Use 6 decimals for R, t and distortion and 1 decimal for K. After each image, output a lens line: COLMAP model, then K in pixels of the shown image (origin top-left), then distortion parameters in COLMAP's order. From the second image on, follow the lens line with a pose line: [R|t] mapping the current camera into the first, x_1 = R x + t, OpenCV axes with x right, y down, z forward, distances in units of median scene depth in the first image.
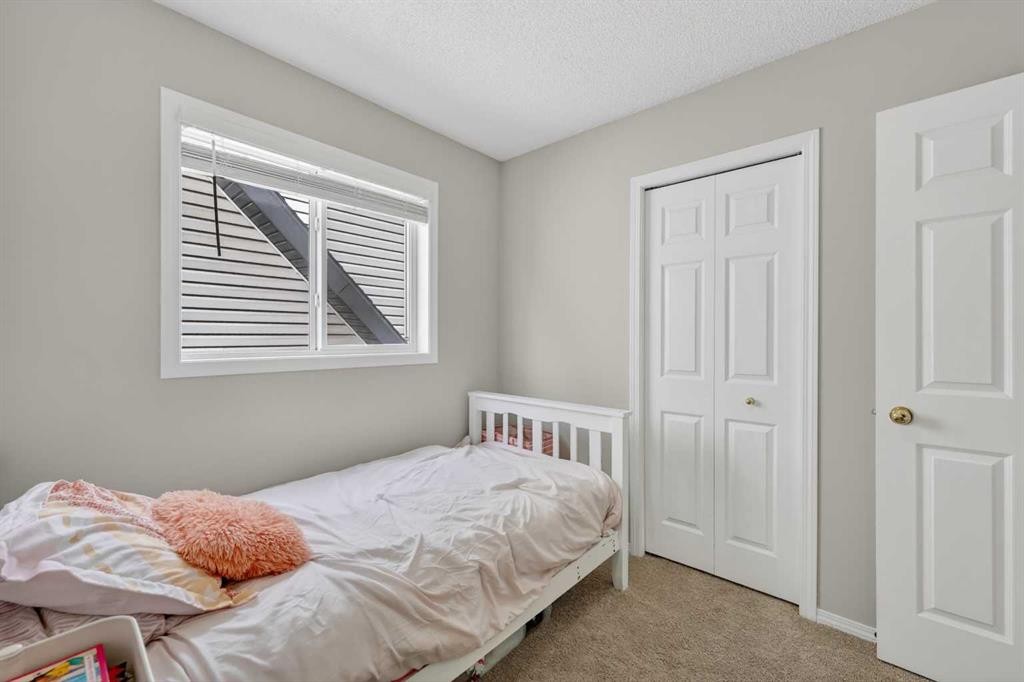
lens RADIAL K [[423.1, 0, 515.7], [0, 423.1, 340.6], [0, 0, 1]] dist [0.000564, 0.000236]
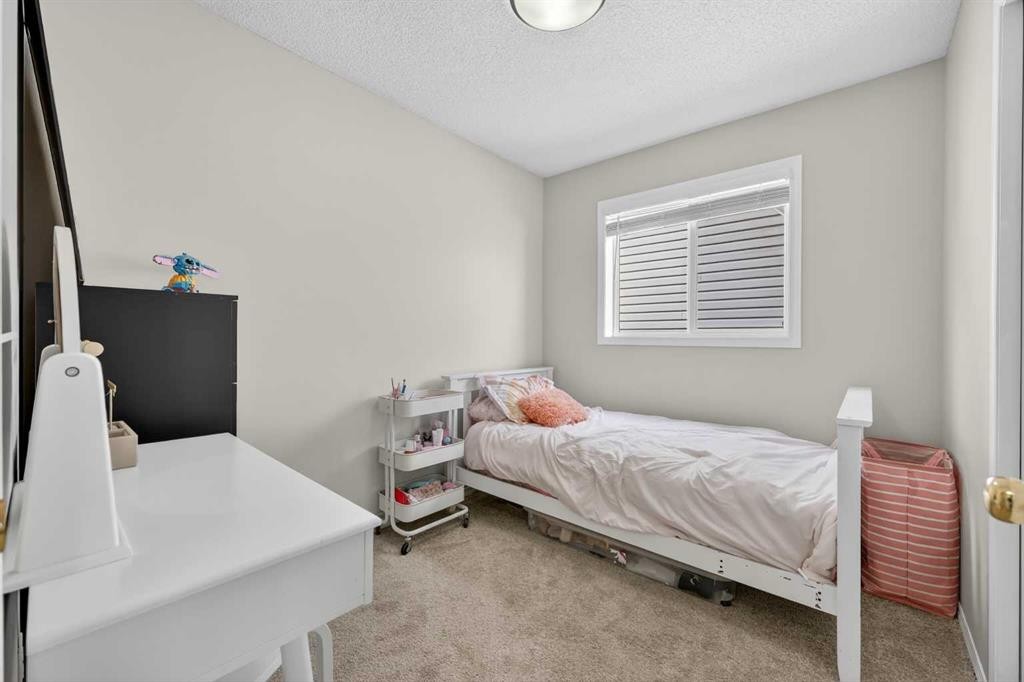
lens RADIAL K [[411.1, 0, 516.9], [0, 411.1, 337.7], [0, 0, 1]] dist [-0.000566, 0.000834]
pose [[0.007528, 0.000871, -0.999971, 1.118891], [-0.012981, 0.999915, 0.000773, 0.059830], [0.999887, 0.012975, 0.007539, 0.584903]]
